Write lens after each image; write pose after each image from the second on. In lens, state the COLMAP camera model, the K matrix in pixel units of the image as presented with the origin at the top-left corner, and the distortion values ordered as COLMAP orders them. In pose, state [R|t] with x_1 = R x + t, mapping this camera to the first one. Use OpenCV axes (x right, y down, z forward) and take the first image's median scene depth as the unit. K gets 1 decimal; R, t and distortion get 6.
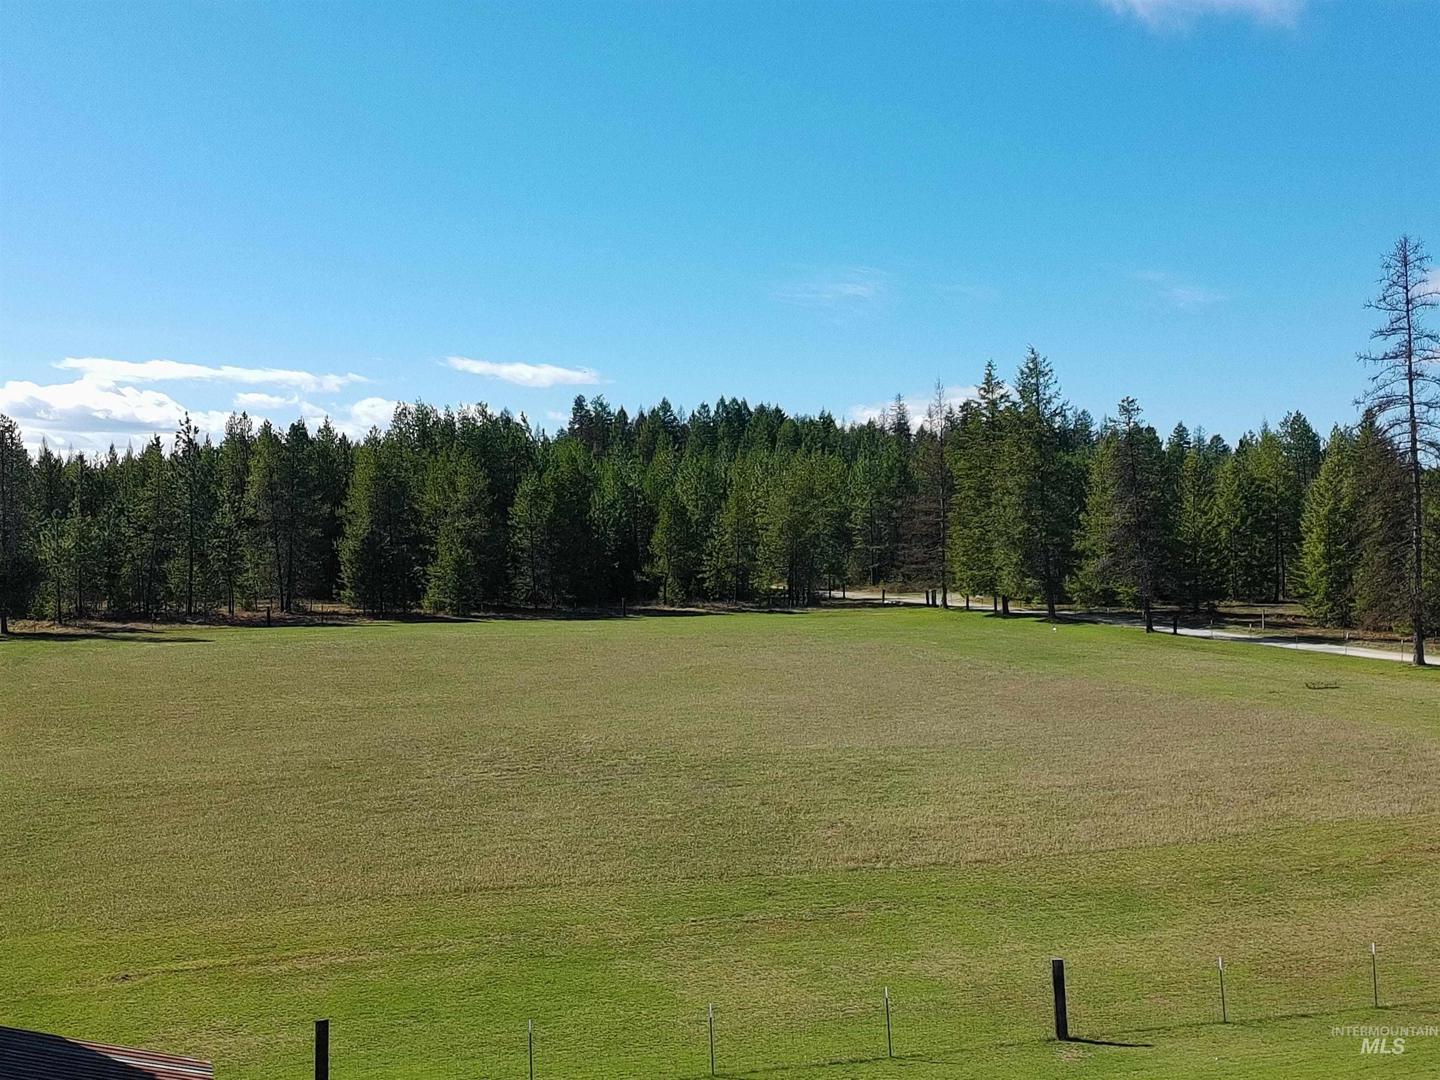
lens RADIAL K [[1784.8, 0, 714.5], [0, 1784.8, 550.1], [0, 0, 1]] dist [0.042861, 0.062027]
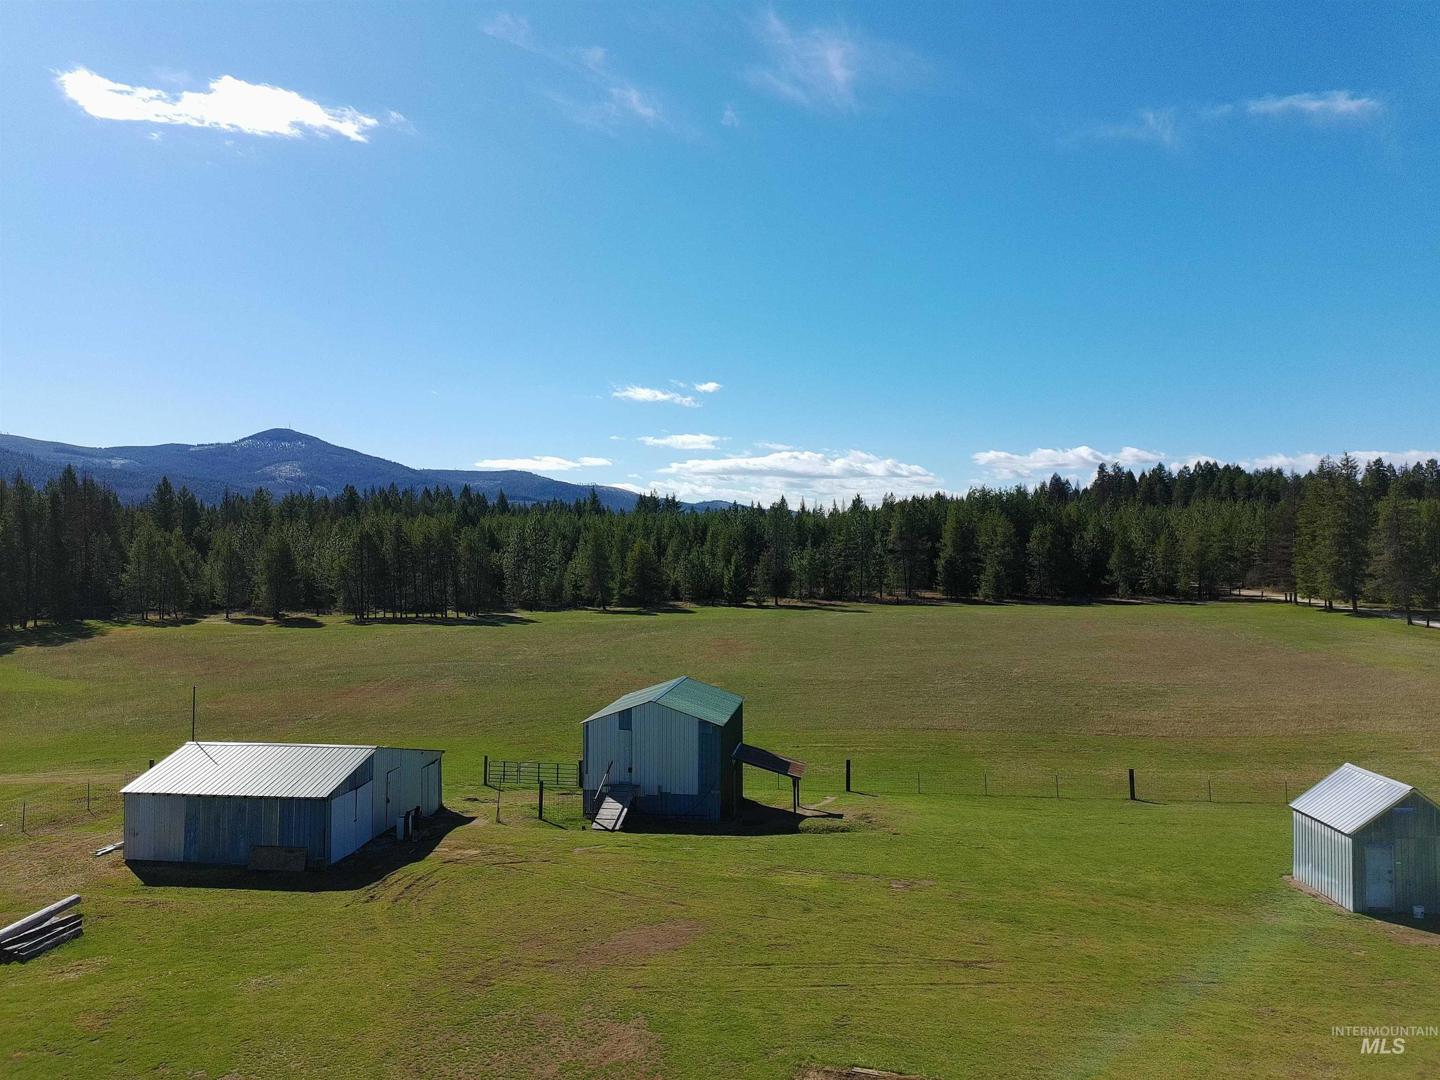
lens RADIAL K [[1066.7, 0, 716.4], [0, 1066.7, 542.2], [0, 0, 1]] dist [0.073008, -0.079086]
pose [[0.903048, 0.001137, -0.429538, 0.076756], [-0.002851, 0.999990, -0.003347, -0.021531], [0.429530, 0.004247, 0.903043, -0.157720]]
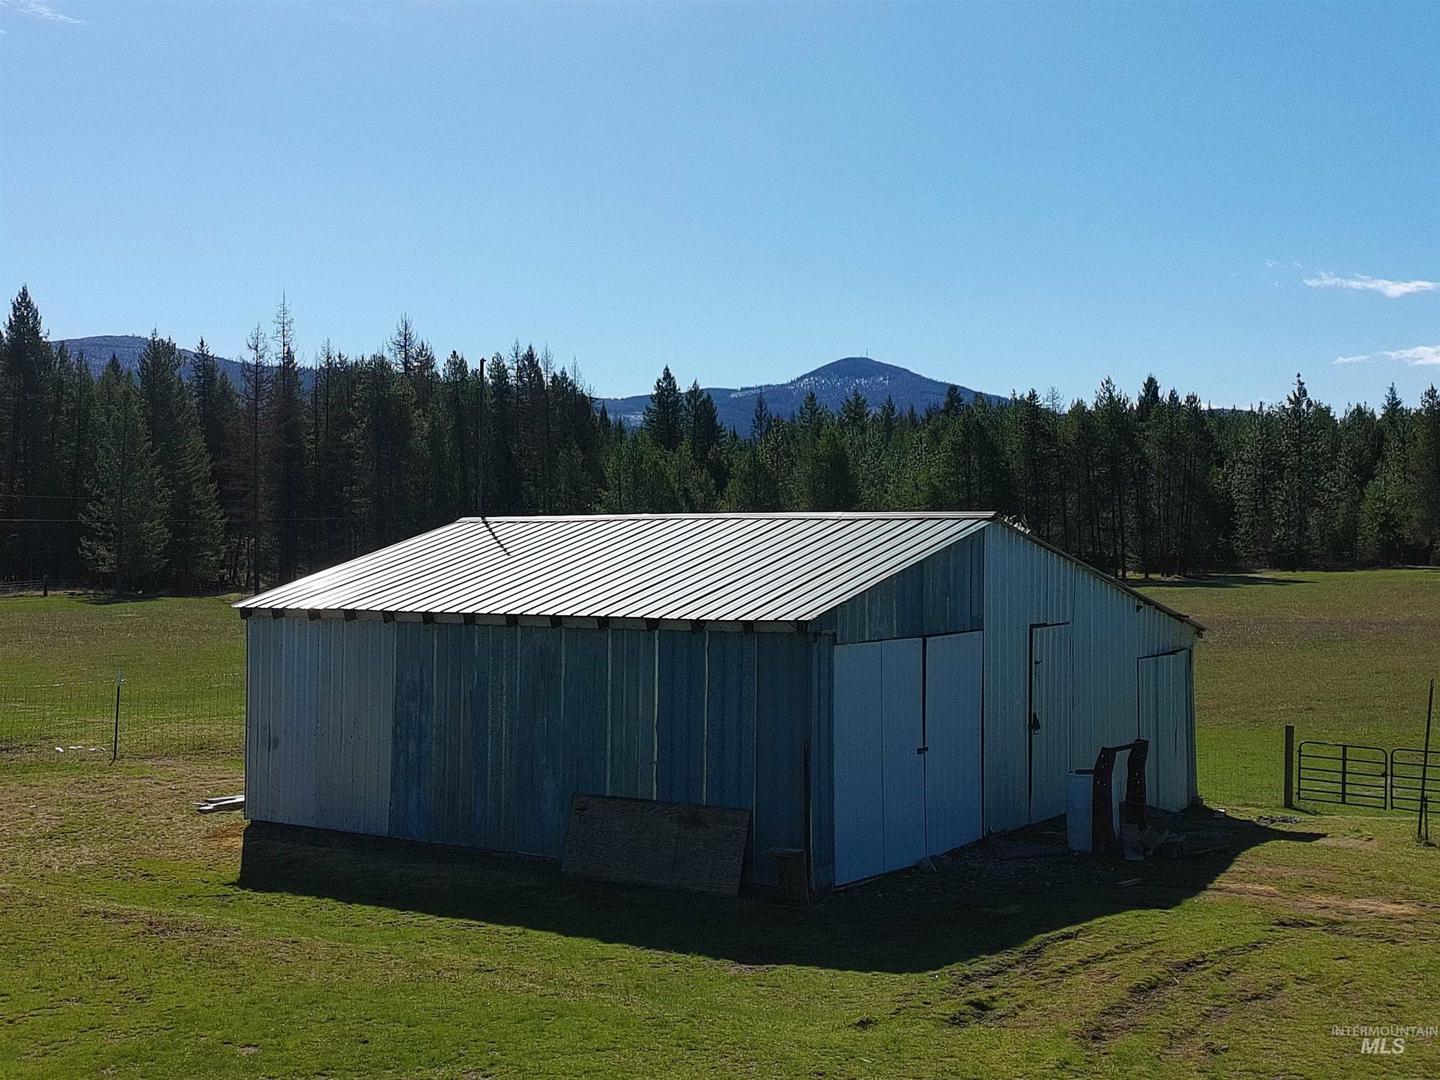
lens RADIAL K [[1786.4, 0, 720.0], [0, 1786.4, 540.0], [0, 0, 1]] dist [0.034520, 0.036927]
pose [[0.618793, 0.001294, -0.785553, -0.033080], [-0.000957, 0.999999, 0.000894, 0.032874], [0.785554, 0.000199, 0.618793, -0.039332]]
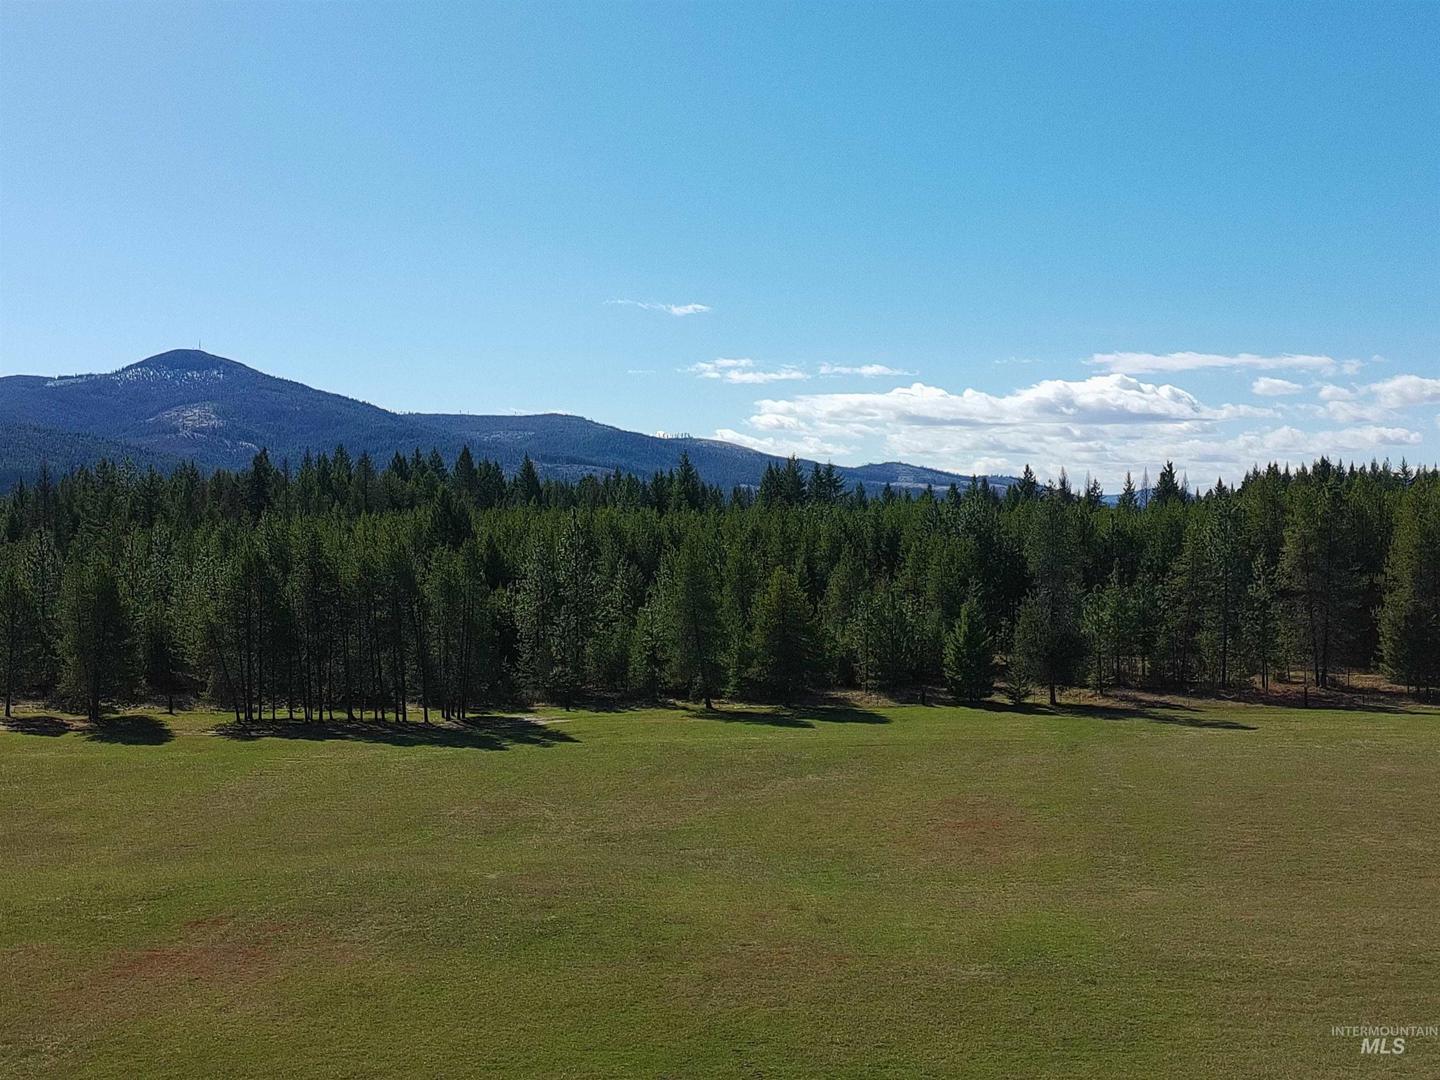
lens RADIAL K [[1784.8, 0, 714.5], [0, 1784.8, 550.1], [0, 0, 1]] dist [0.042861, 0.062027]
pose [[0.856407, 0.006282, -0.516263, -0.018999], [-0.003098, 0.999971, 0.007028, -0.046065], [0.516292, -0.004419, 0.856401, -0.005660]]
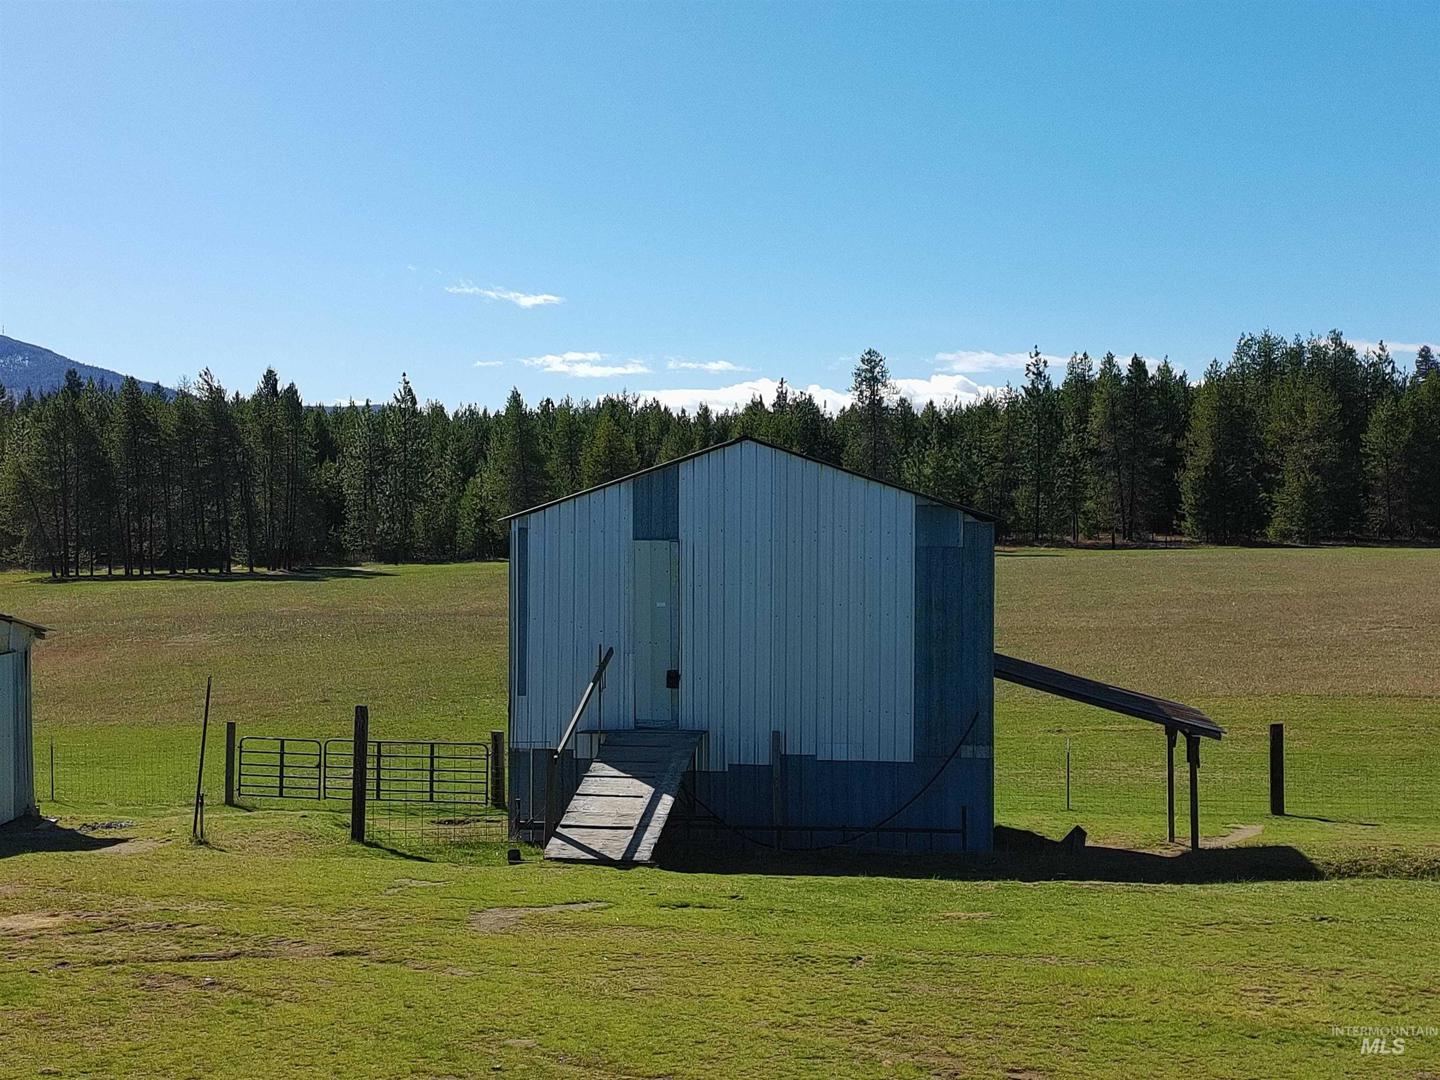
lens RADIAL K [[1784.8, 0, 714.5], [0, 1784.8, 550.1], [0, 0, 1]] dist [0.042861, 0.062027]
pose [[0.902440, 0.008050, -0.430741, -0.013812], [-0.004569, 0.999948, 0.009115, 0.032538], [0.430792, -0.006258, 0.902430, -0.017623]]
